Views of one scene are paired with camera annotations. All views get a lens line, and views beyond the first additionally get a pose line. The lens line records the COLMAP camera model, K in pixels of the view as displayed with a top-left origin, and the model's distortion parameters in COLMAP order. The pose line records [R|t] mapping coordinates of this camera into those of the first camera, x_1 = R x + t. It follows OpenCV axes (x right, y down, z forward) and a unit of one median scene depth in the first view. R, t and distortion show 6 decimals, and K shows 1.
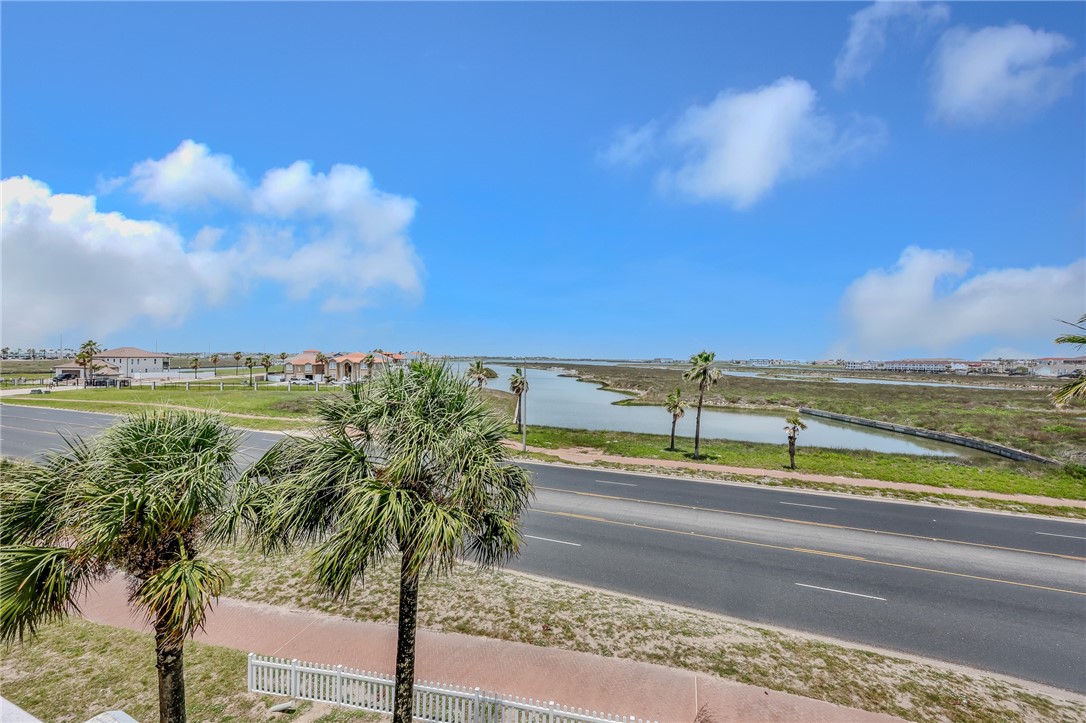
lens RADIAL K [[440.7, 0, 546.9], [0, 440.7, 365.3], [0, 0, 1]] dist [-0.001166, 0.000013]
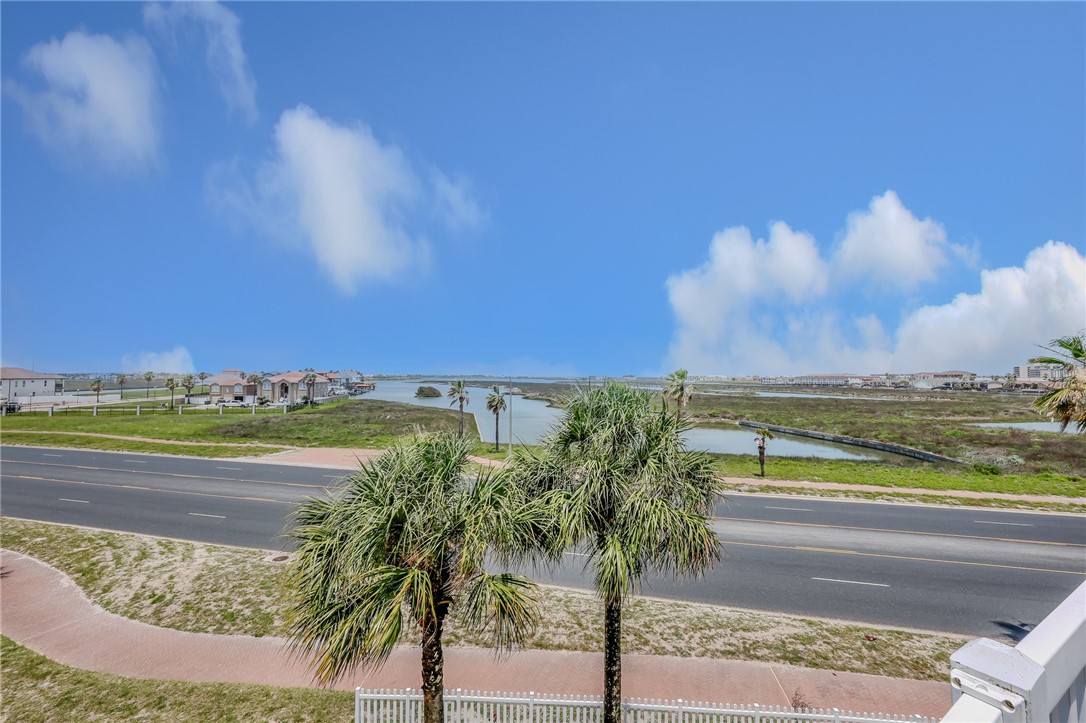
lens RADIAL K [[436.6, 0, 545.7], [0, 436.6, 360.7], [0, 0, 1]] dist [-0.001397, 0.000099]
pose [[0.989762, -0.002321, 0.142708, -0.140848], [0.009626, 0.998677, -0.050519, -0.003194], [-0.142402, 0.051375, 0.988475, -0.014605]]
